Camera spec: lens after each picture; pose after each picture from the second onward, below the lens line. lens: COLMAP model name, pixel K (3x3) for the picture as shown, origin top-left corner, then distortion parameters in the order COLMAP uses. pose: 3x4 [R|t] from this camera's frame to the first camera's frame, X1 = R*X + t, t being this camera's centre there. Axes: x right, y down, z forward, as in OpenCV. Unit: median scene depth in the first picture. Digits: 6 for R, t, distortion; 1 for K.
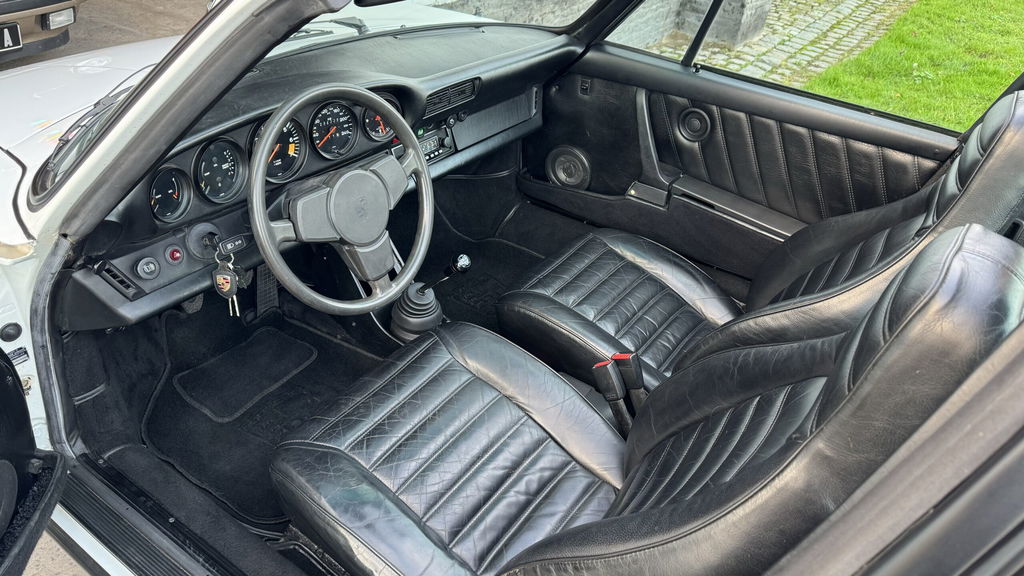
lens RADIAL K [[725.0, 0, 510.9], [0, 725.0, 261.7], [0, 0, 1]] dist [0.077560, -0.119196]
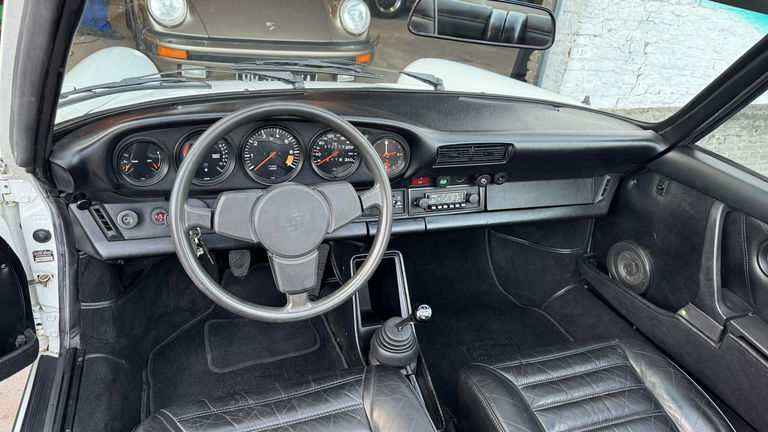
lens RADIAL K [[543.7, 0, 383.2], [0, 543.7, 196.3], [0, 0, 1]] dist [0.077560, -0.119196]
pose [[0.821287, 0.249726, -0.512957, 0.204423], [-0.334044, 0.939365, -0.077516, -0.065046], [0.462496, 0.235013, 0.854907, 0.277746]]
